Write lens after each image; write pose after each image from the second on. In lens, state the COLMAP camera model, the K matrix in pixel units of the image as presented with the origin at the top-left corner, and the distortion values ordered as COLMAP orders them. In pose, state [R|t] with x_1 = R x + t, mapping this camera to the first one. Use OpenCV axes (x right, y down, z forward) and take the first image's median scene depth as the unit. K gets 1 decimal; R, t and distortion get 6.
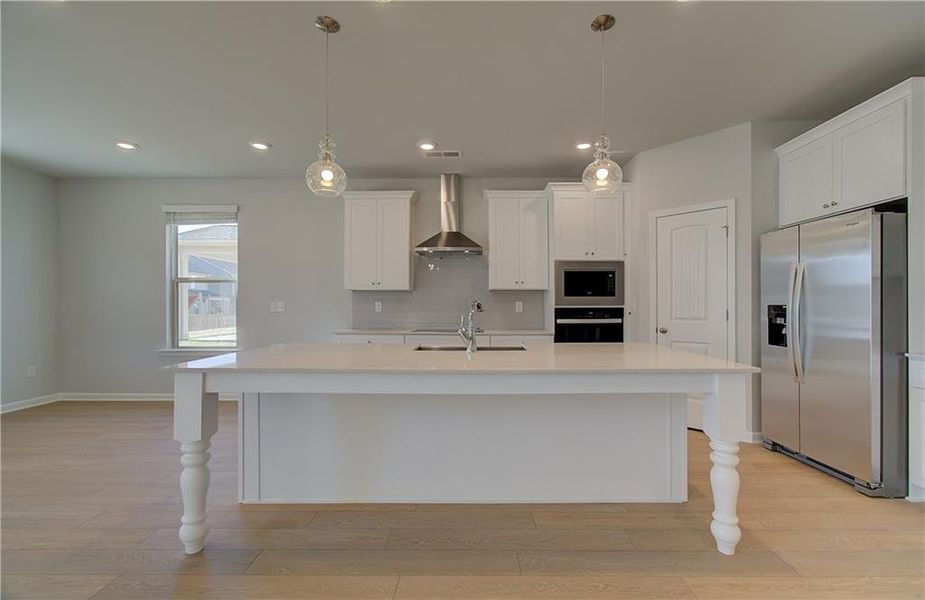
lens RADIAL K [[406.2, 0, 468.9], [0, 406.2, 310.1], [0, 0, 1]] dist [0.000815, 0.000202]
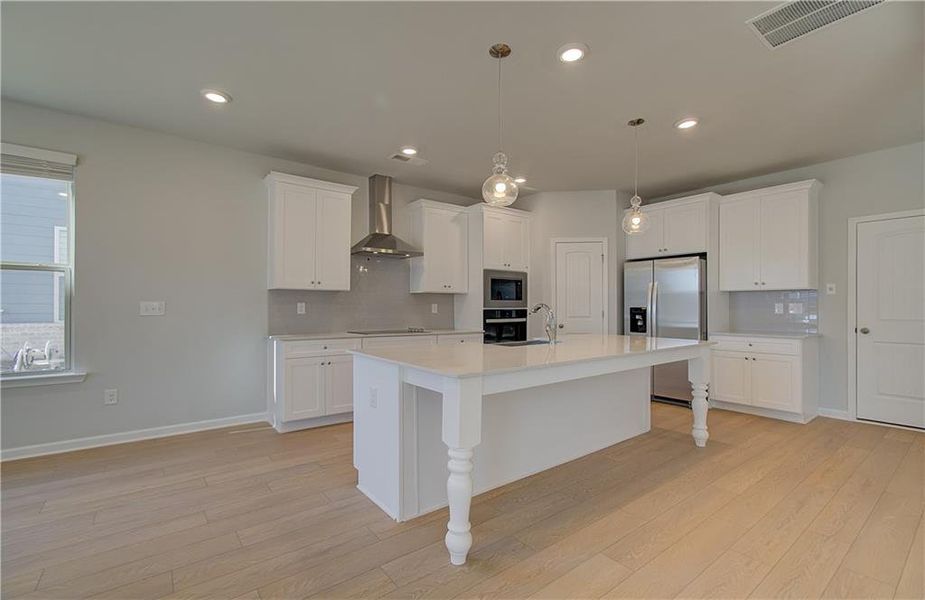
lens RADIAL K [[406.2, 0, 468.9], [0, 406.2, 310.1], [0, 0, 1]] dist [0.000815, 0.000202]
pose [[0.784637, -0.002269, 0.619951, -0.559324], [0.004969, 0.999984, -0.002630, -0.001060], [-0.619936, 0.005144, 0.784636, 0.101343]]
